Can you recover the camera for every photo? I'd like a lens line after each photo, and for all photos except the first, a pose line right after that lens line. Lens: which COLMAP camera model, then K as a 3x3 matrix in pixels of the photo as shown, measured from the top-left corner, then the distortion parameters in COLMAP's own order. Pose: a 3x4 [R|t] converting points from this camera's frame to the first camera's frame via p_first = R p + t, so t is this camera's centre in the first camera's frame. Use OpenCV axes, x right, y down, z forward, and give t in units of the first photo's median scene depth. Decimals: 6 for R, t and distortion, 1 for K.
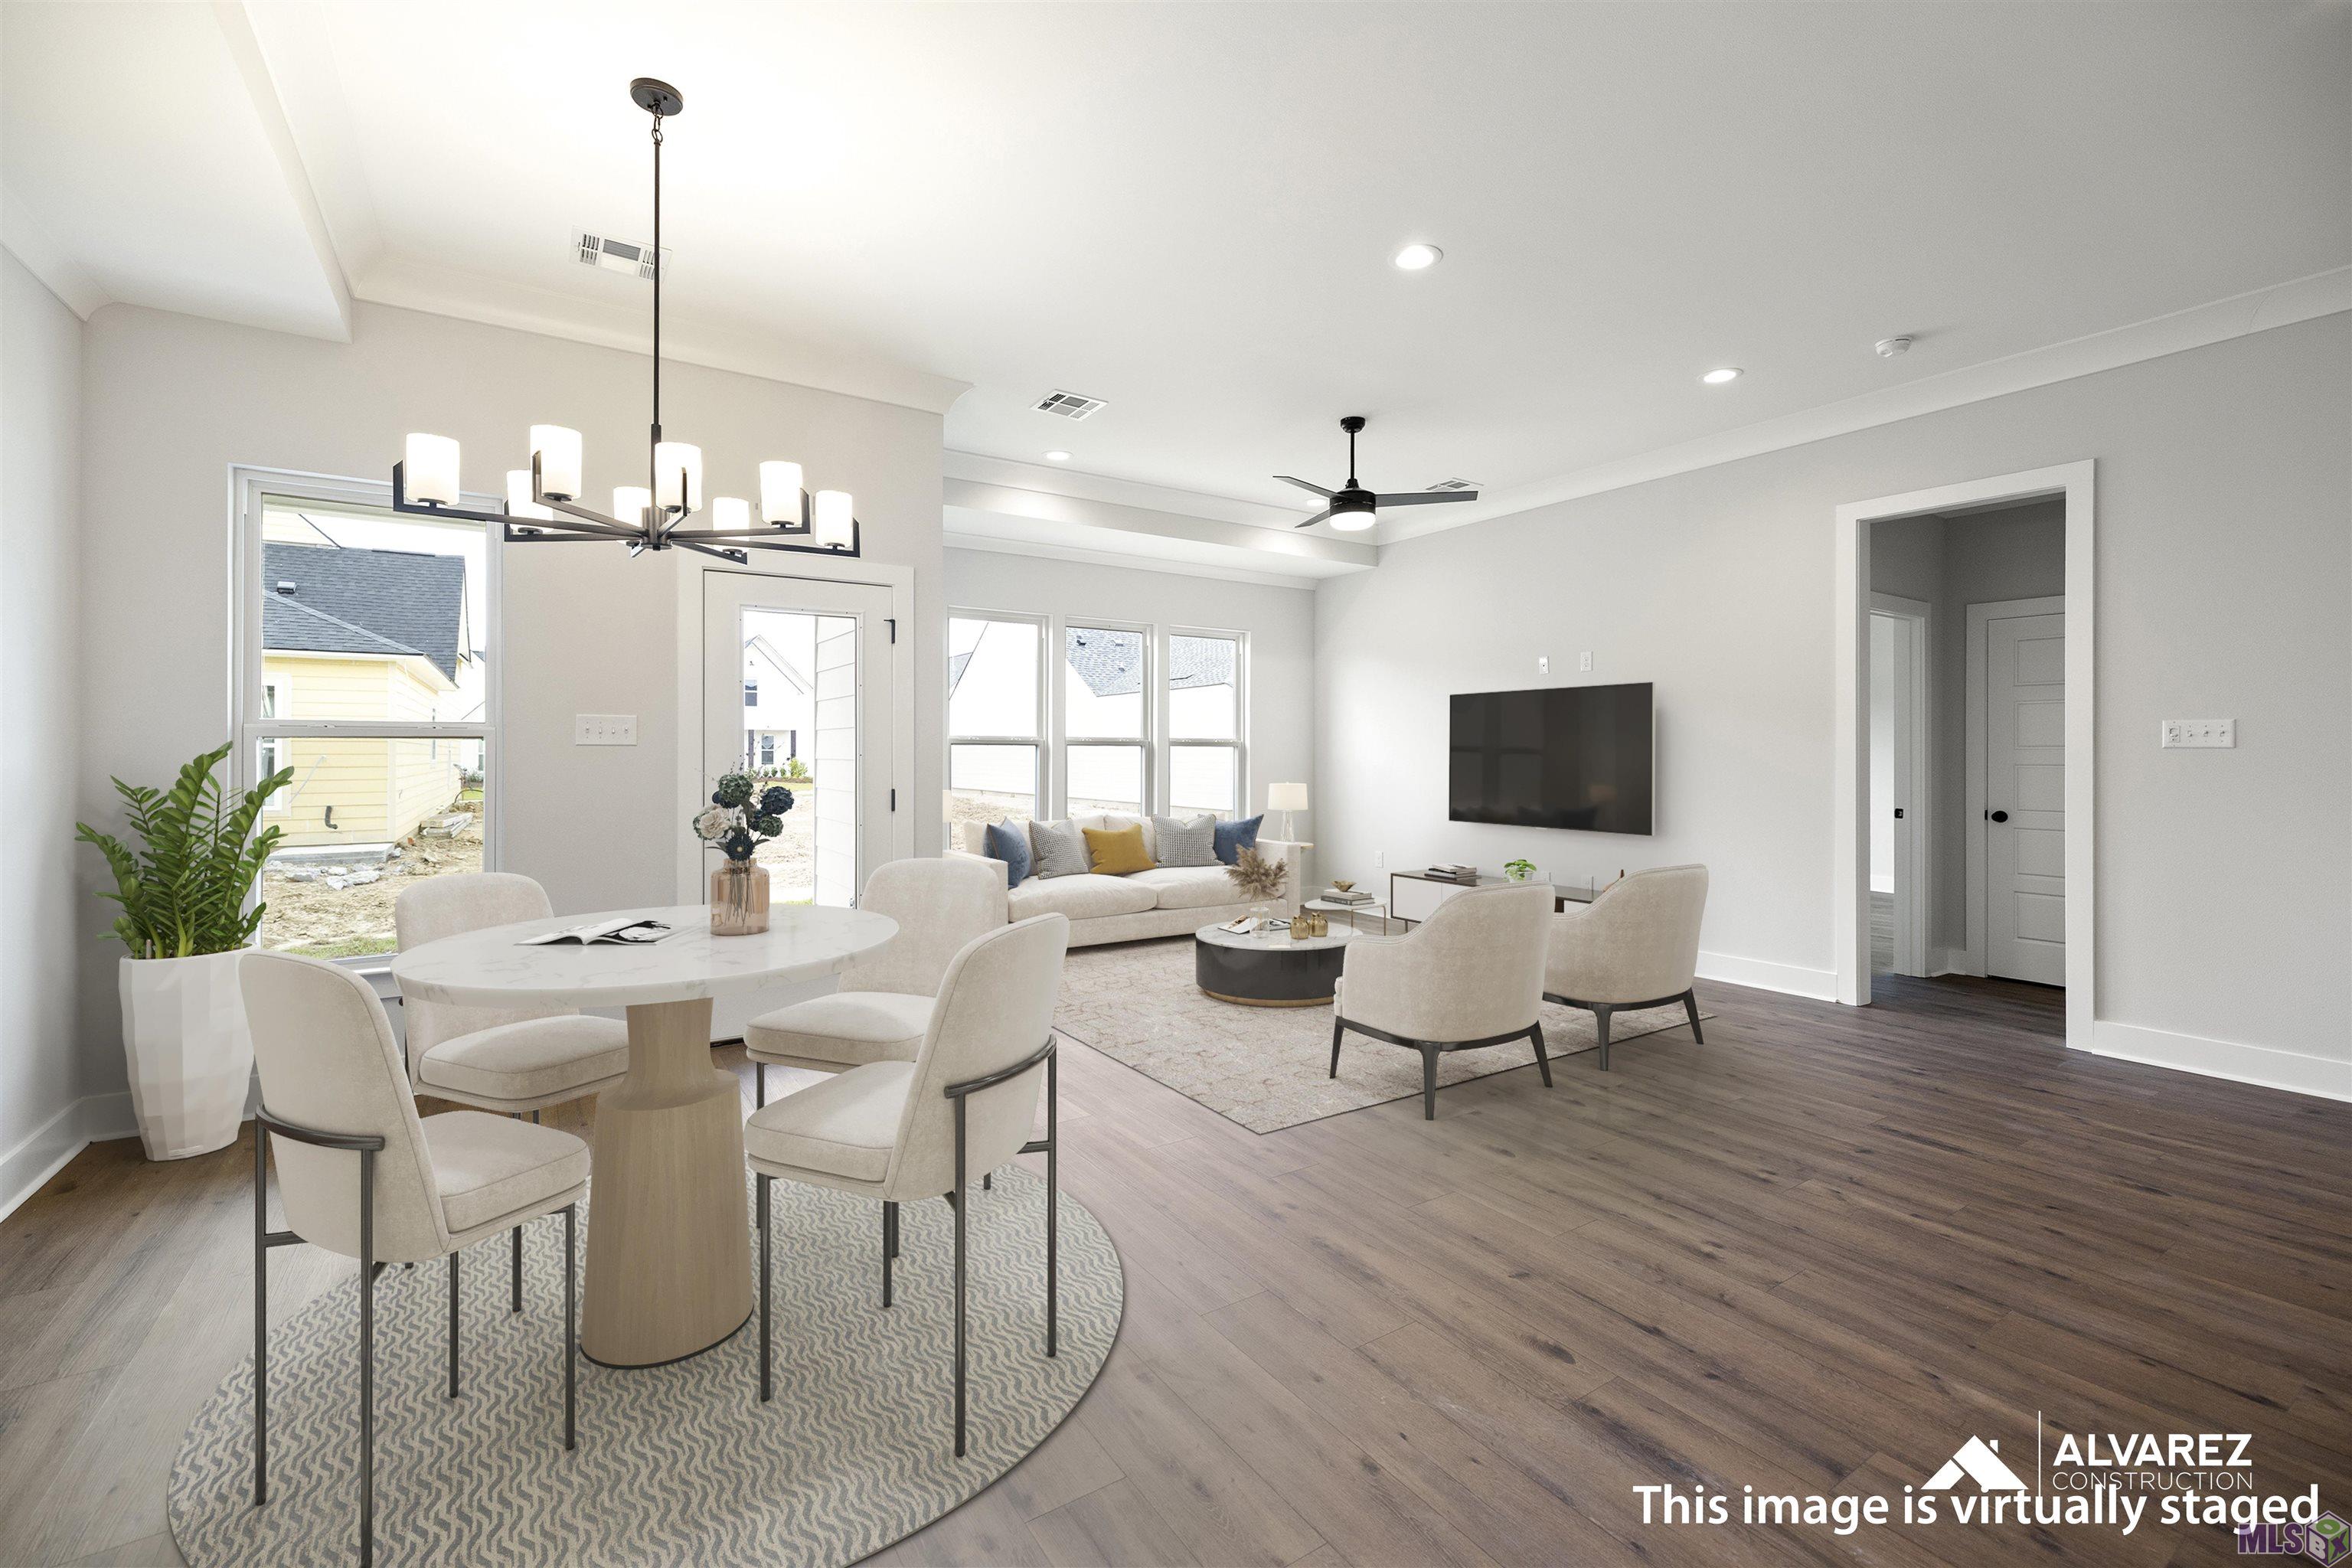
lens RADIAL K [[996.9, 0, 1184.4], [0, 996.9, 753.1], [0, 0, 1]] dist [0.000009, 0.000203]
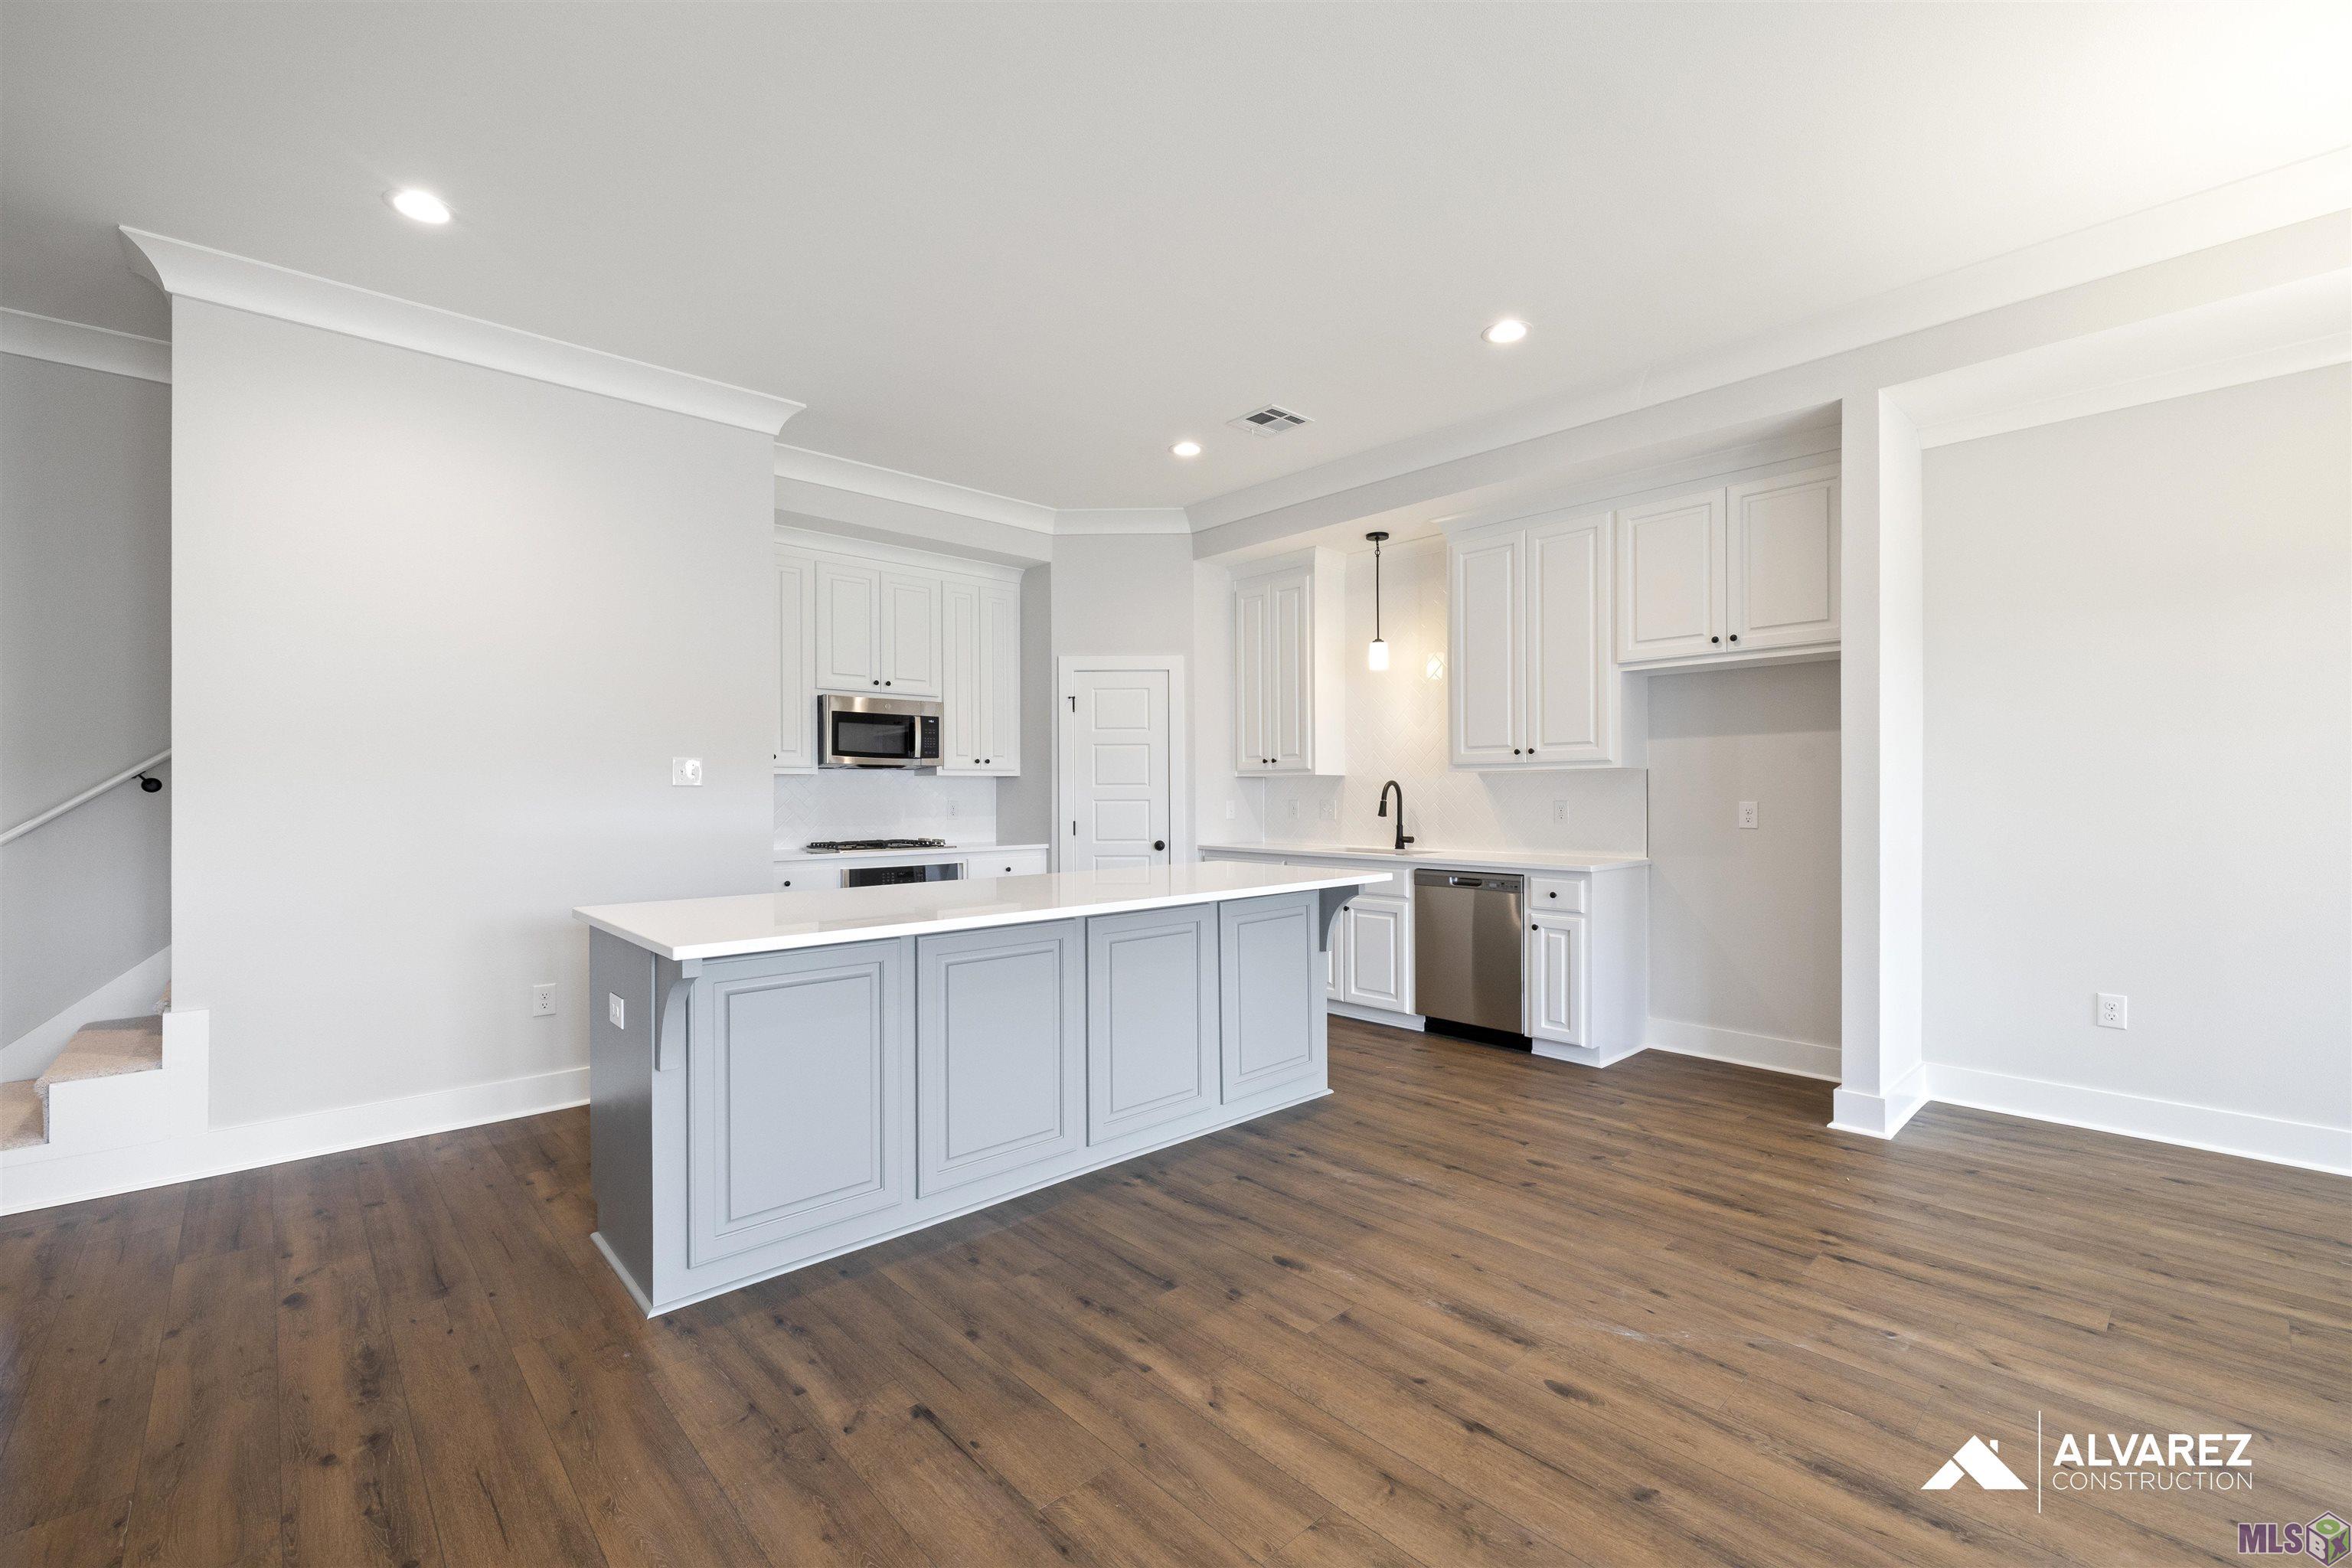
lens RADIAL K [[993.6, 0, 1165.9], [0, 993.6, 793.4], [0, 0, 1]] dist [0.001329, 0.000174]
pose [[-0.987980, 0.001603, -0.154572, 0.904787], [0.001730, 0.999998, -0.000689, 0.002969], [0.154571, -0.000948, -0.987981, 1.890312]]
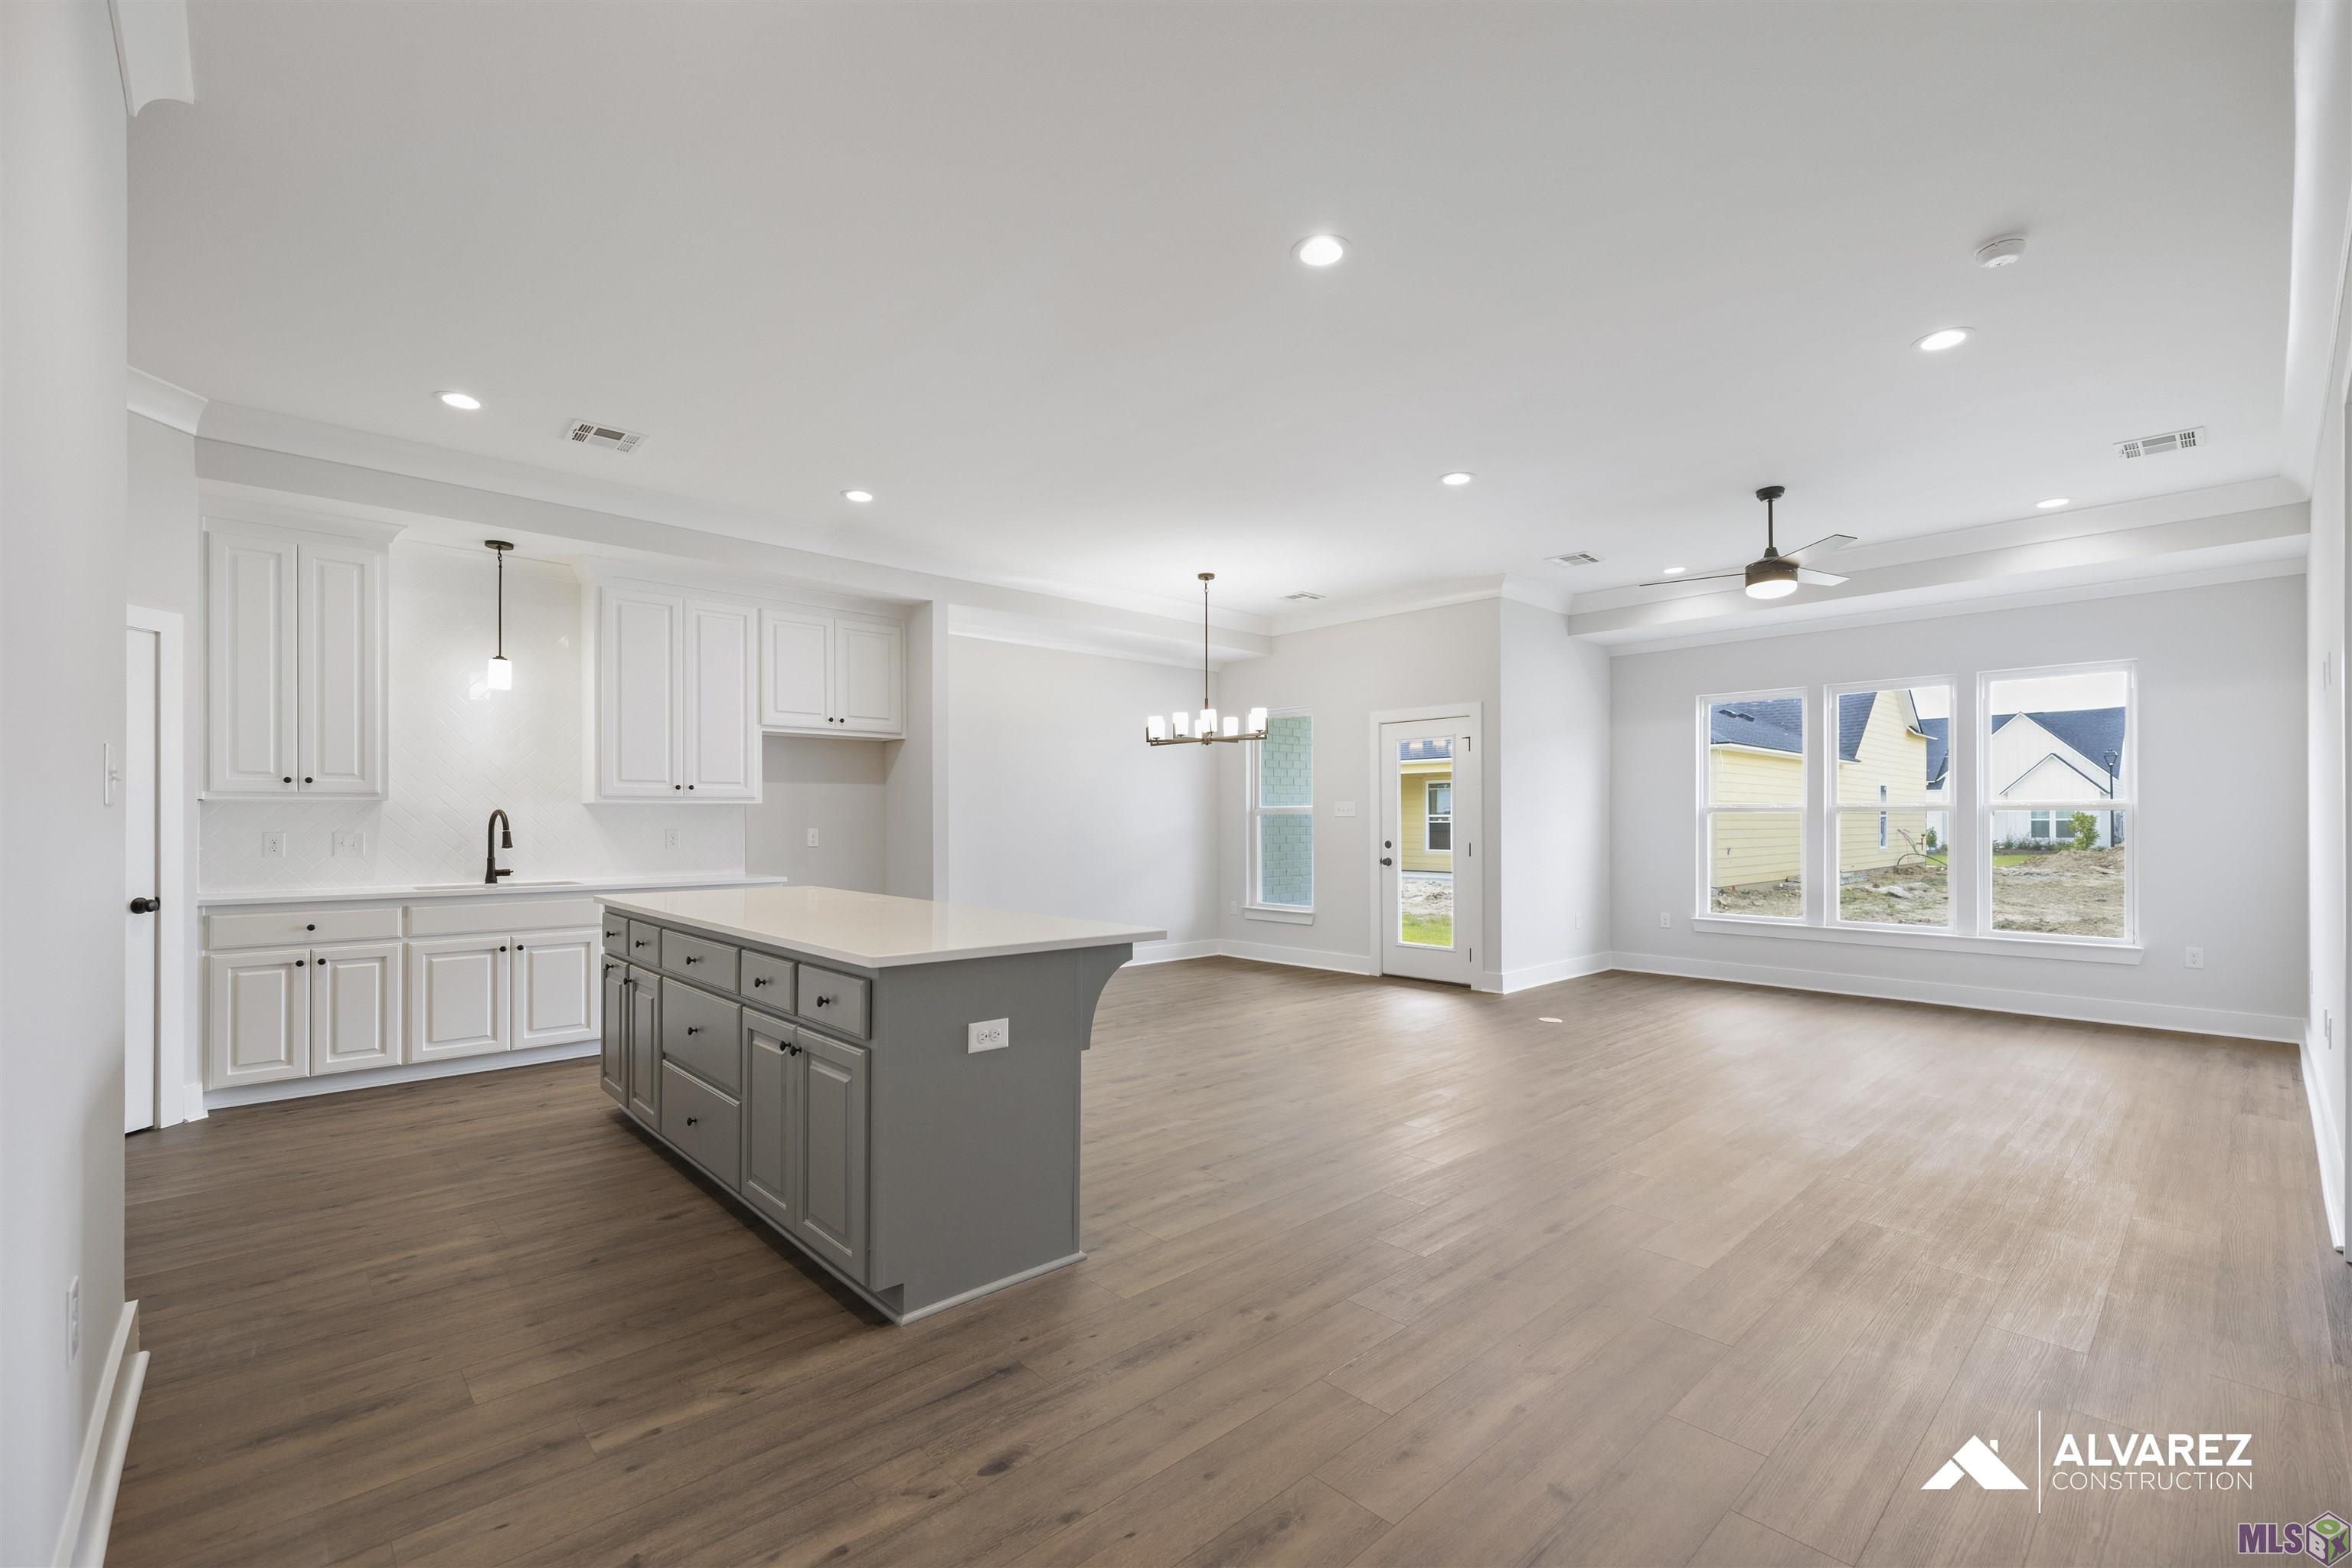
lens RADIAL K [[1011.6, 0, 1179.6], [0, 1011.6, 825.2], [0, 0, 1]] dist [0.000521, 0.000035]
pose [[0.168352, 0.000304, -0.985727, 2.678091], [0.003045, 0.999995, 0.000829, 0.009646], [0.985722, -0.003141, 0.168350, 0.585304]]
